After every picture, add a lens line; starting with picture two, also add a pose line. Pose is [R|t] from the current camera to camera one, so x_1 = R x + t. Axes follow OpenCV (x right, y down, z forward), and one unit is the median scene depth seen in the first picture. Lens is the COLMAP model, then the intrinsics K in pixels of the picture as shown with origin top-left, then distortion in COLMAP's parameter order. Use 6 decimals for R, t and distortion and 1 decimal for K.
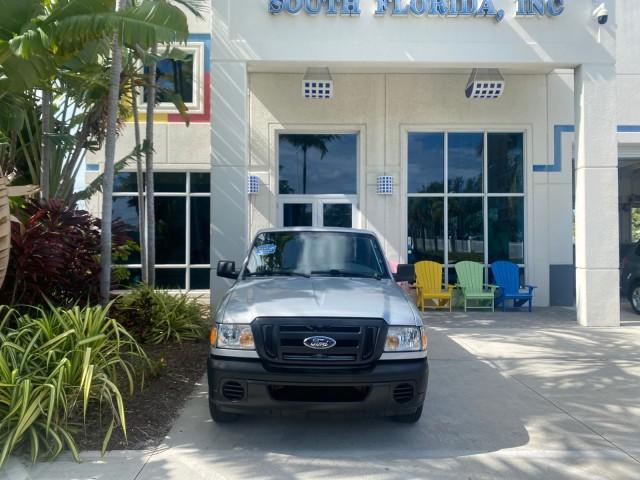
lens RADIAL K [[493.7, 0, 319.5], [0, 493.7, 238.7], [0, 0, 1]] dist [-0.000362, -0.006931]
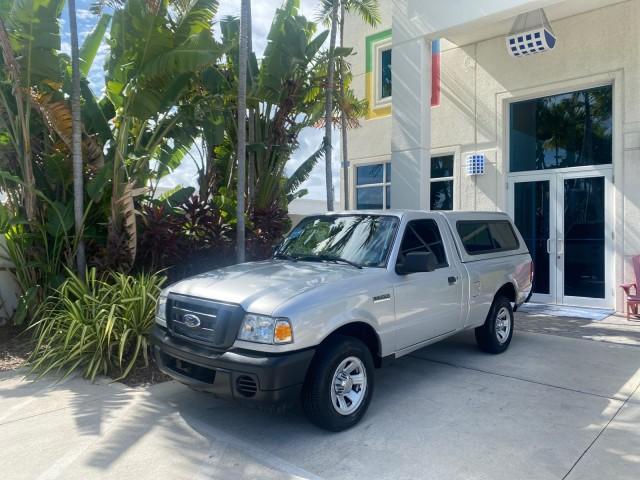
lens RADIAL K [[496.9, 0, 320.4], [0, 496.9, 231.0], [0, 0, 1]] dist [0.008669, 0.002823]
pose [[0.716396, -0.004369, -0.697680, 0.329190], [0.011721, 0.999915, 0.005774, 0.005147], [0.697595, -0.012314, 0.716387, 0.150038]]
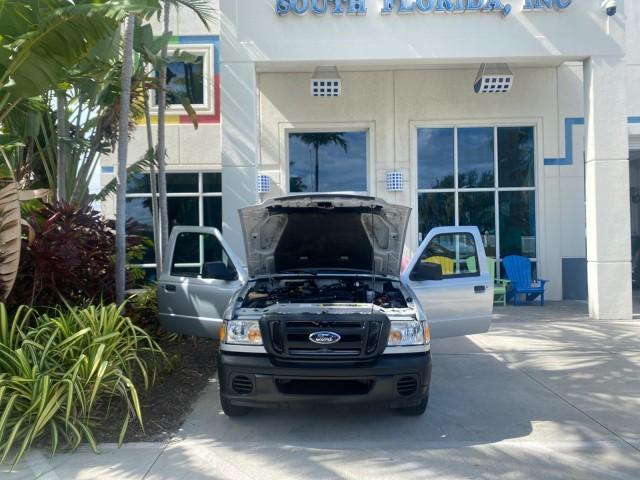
lens RADIAL K [[494.1, 0, 320.6], [0, 494.1, 238.7], [0, 0, 1]] dist [0.000058, -0.004592]
pose [[0.999494, -0.015526, -0.027774, 0.008319], [0.015712, 0.999855, 0.006516, -0.001375], [0.027669, -0.006949, 0.999593, -0.011742]]
